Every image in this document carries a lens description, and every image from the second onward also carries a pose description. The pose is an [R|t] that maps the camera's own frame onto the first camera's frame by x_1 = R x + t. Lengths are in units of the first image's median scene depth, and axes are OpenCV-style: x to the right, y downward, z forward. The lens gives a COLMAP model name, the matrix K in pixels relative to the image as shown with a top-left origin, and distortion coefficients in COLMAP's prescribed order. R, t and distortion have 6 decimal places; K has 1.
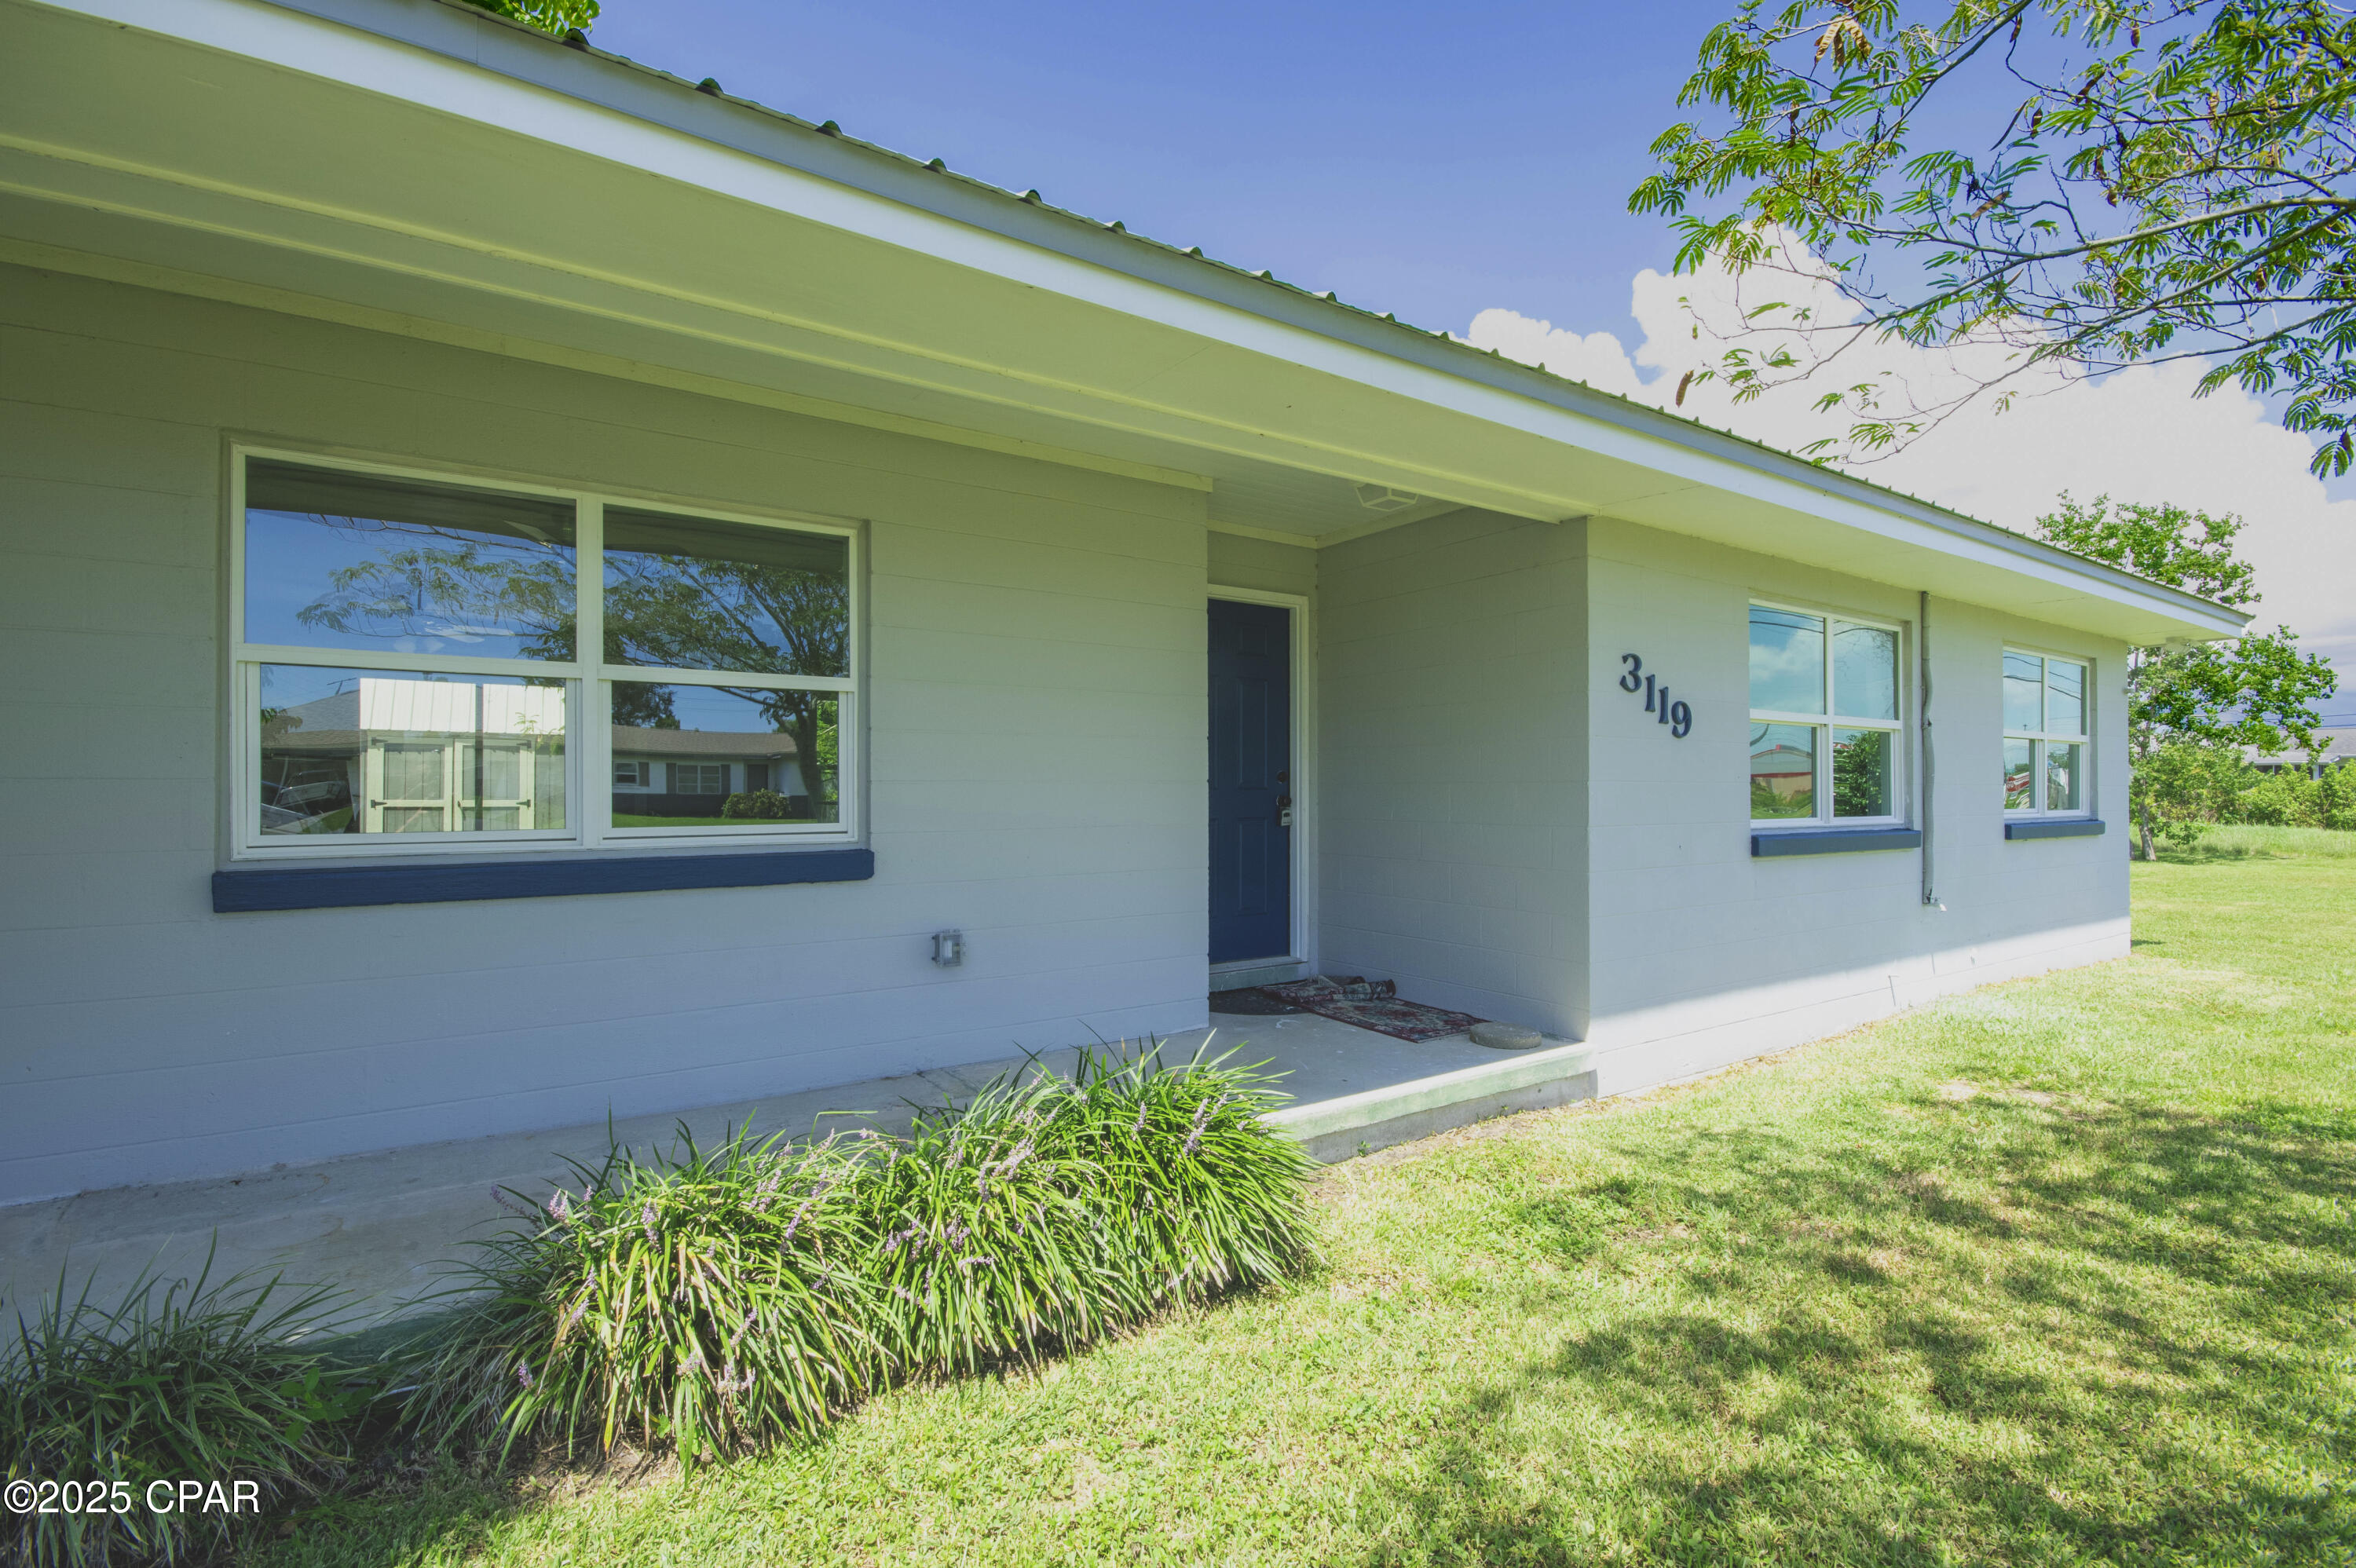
lens RADIAL K [[1086.4, 0, 1178.7], [0, 1086.4, 787.0], [0, 0, 1]] dist [0.024966, -0.000199]
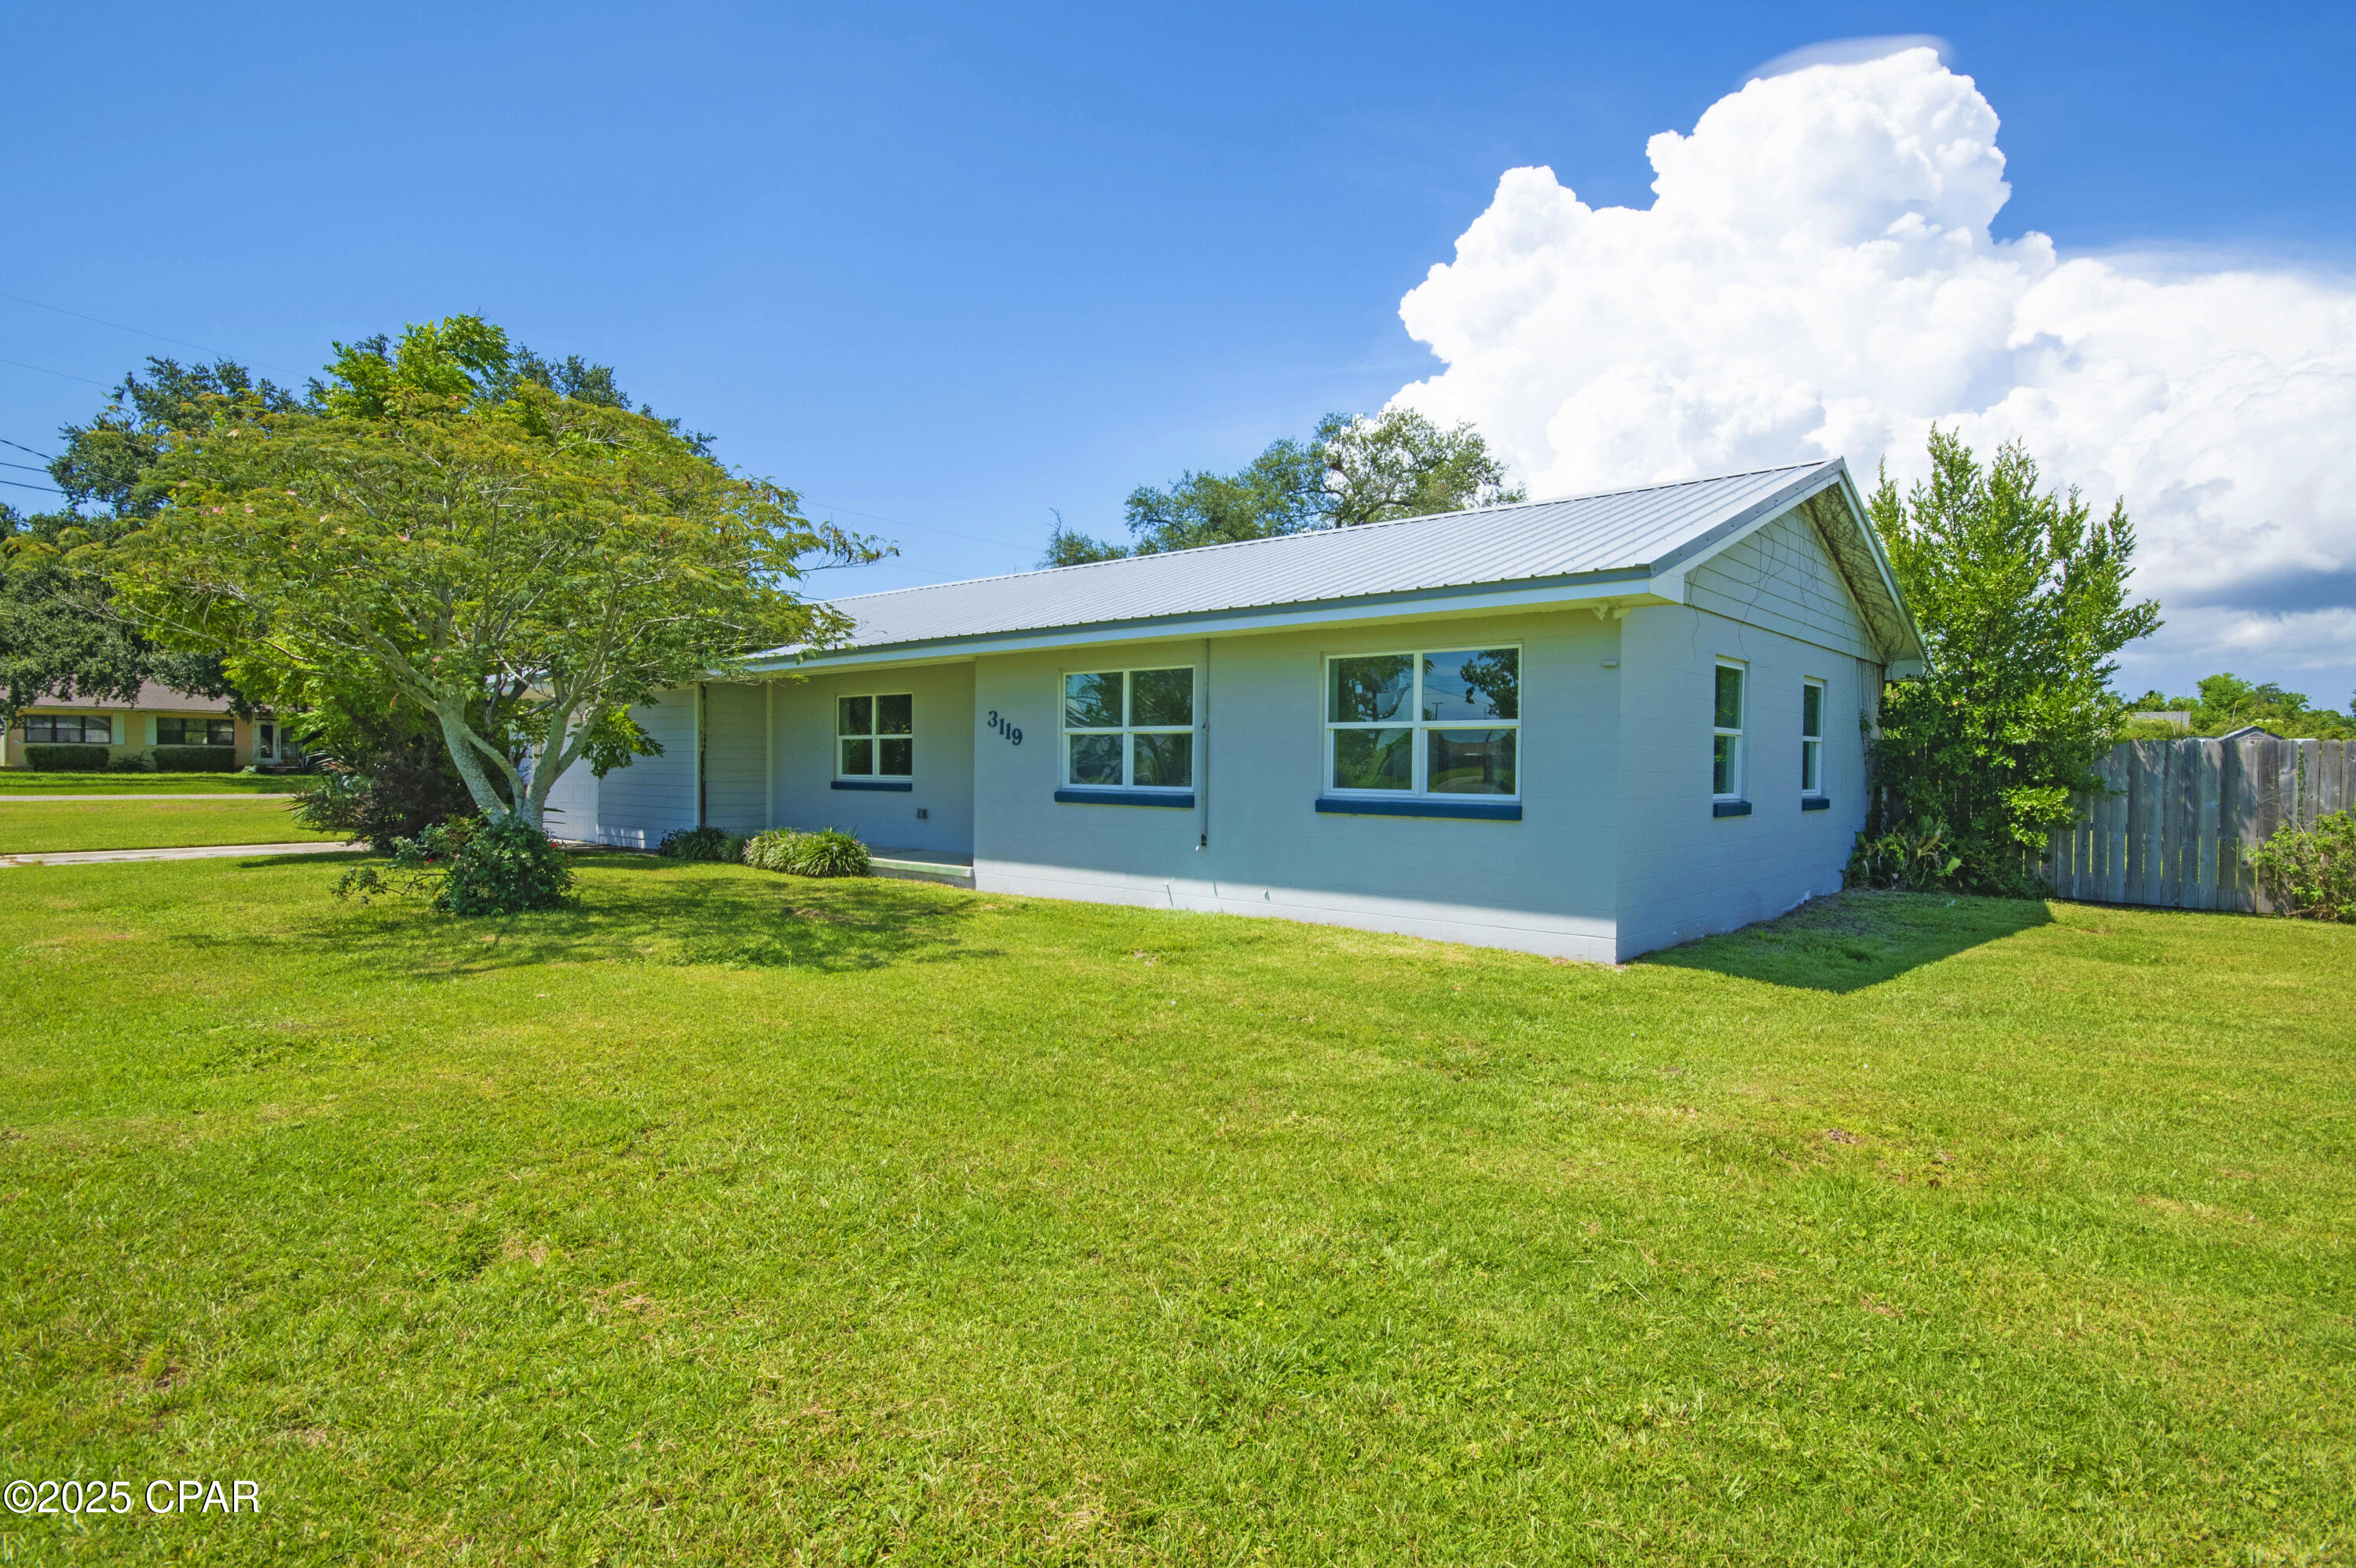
lens RADIAL K [[1196.9, 0, 1178.0], [0, 1196.9, 784.0], [0, 0, 1]] dist [0.000415, 0.000075]
pose [[0.211819, 0.014230, -0.977205, 3.007067], [-0.011108, 0.999864, 0.012152, 0.002145], [0.977246, 0.008281, 0.211948, 0.817148]]
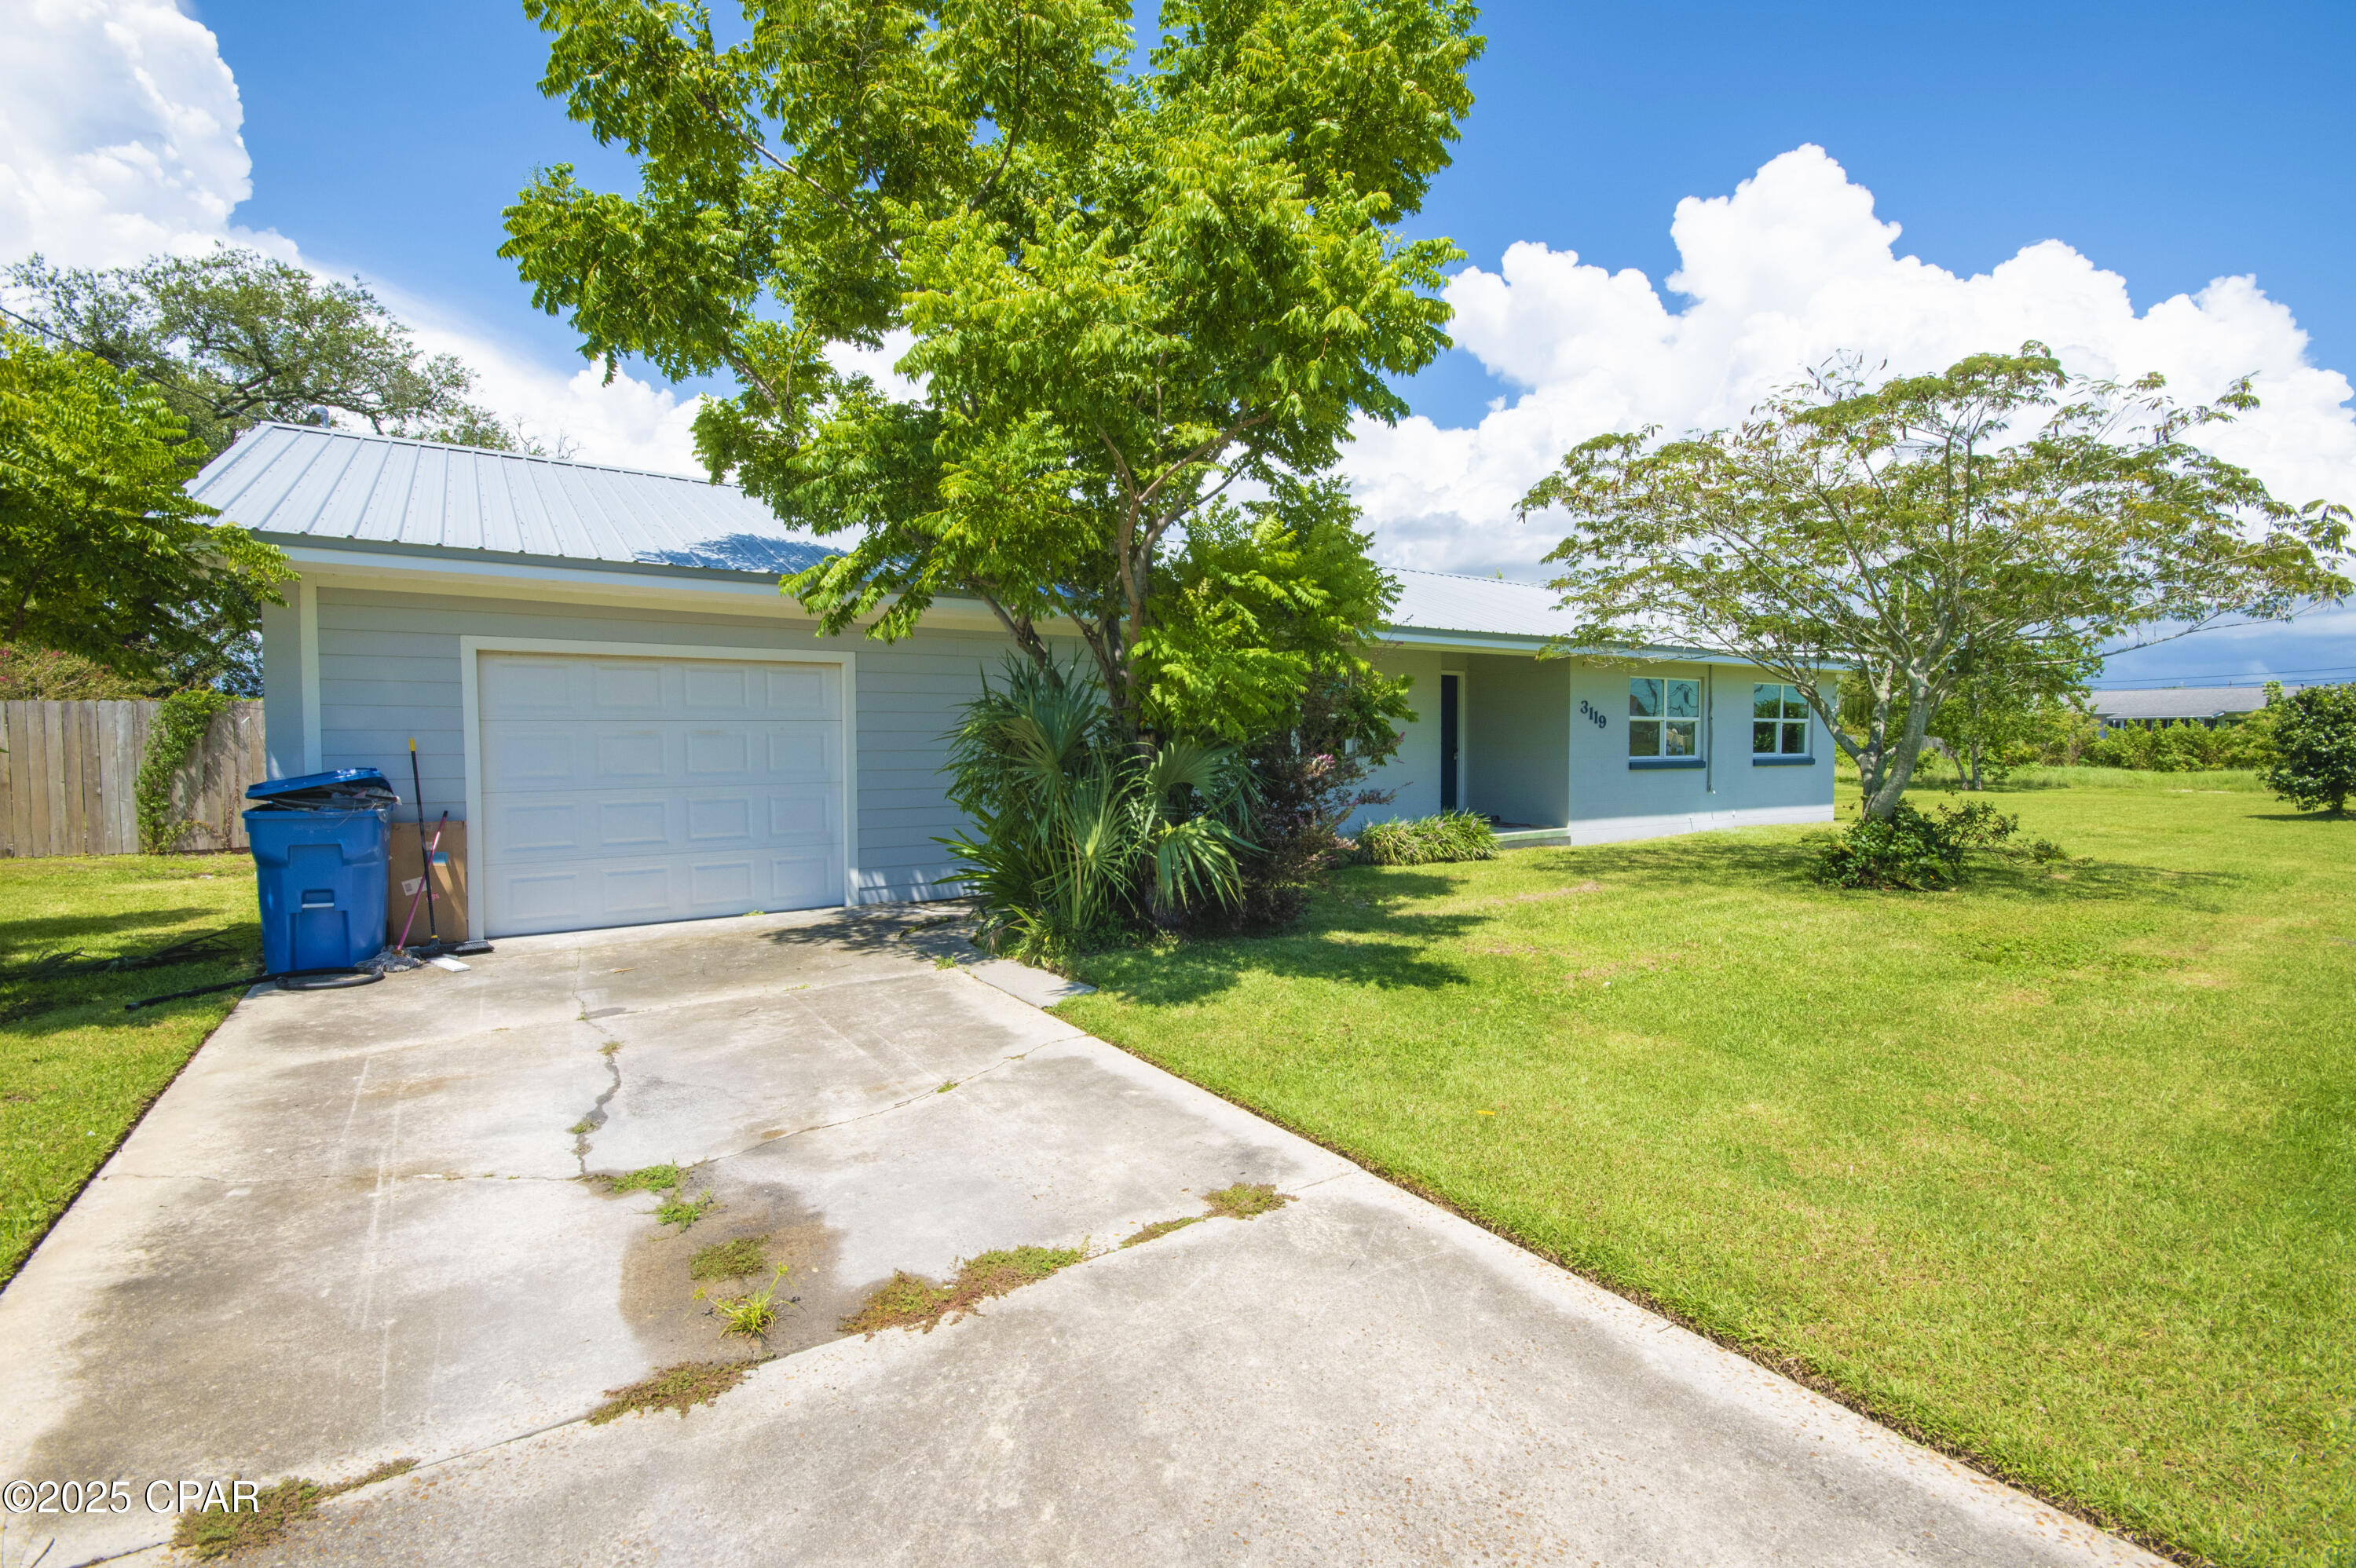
lens RADIAL K [[1086.4, 0, 1178.7], [0, 1086.4, 787.0], [0, 0, 1]] dist [0.024966, -0.000199]
pose [[0.999915, 0.000094, -0.013049, -0.641014], [0.000514, 0.998915, 0.046560, -0.024281], [0.013039, -0.046563, 0.998830, -1.955679]]
